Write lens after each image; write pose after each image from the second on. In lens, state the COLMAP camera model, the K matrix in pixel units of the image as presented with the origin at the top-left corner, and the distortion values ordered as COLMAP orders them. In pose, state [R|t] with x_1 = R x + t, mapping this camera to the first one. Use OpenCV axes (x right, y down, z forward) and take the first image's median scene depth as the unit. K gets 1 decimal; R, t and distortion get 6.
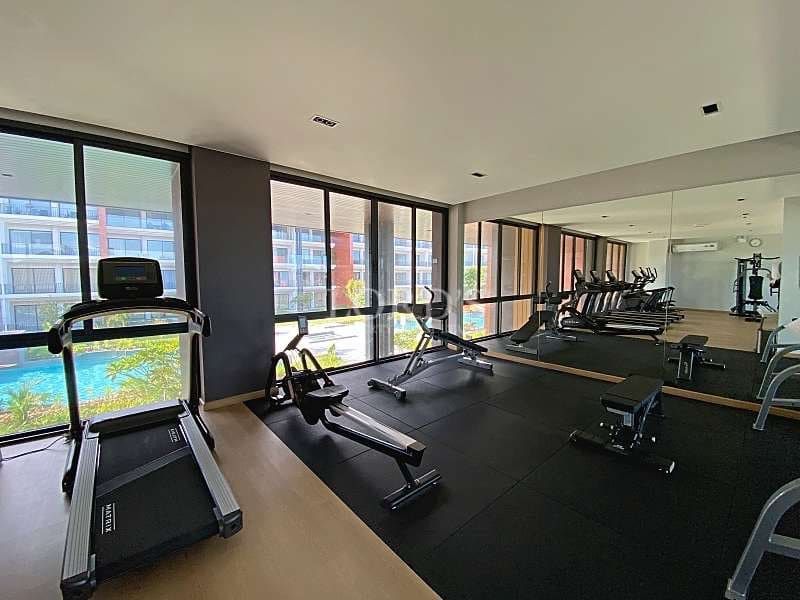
lens RADIAL K [[329.8, 0, 406.9], [0, 329.8, 301.0], [0, 0, 1]] dist [0.001749, -0.005333]
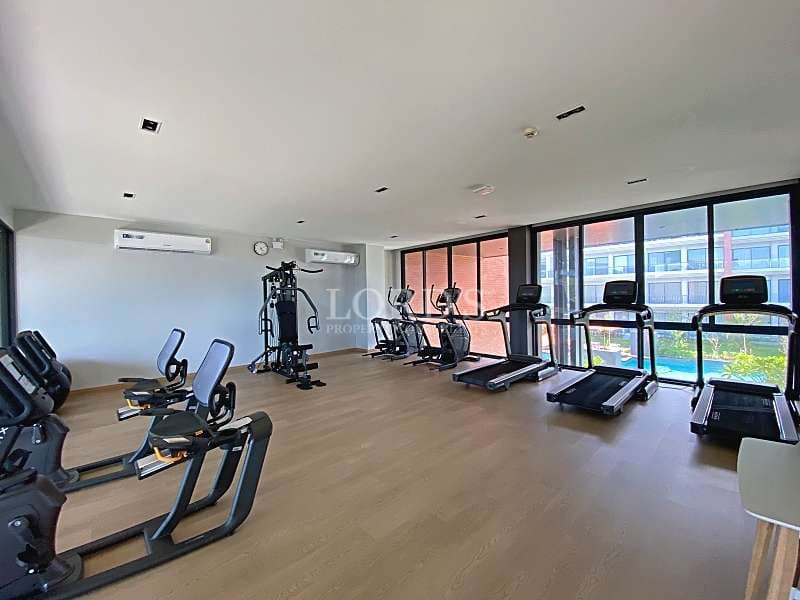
lens RADIAL K [[329.8, 0, 404.7], [0, 329.8, 296.5], [0, 0, 1]] dist [0.001749, -0.005333]
pose [[0.046646, 0.016677, -0.998772, 0.530015], [-0.055632, 0.998352, 0.014072, 0.021959], [0.997361, 0.054907, 0.047497, -0.544898]]
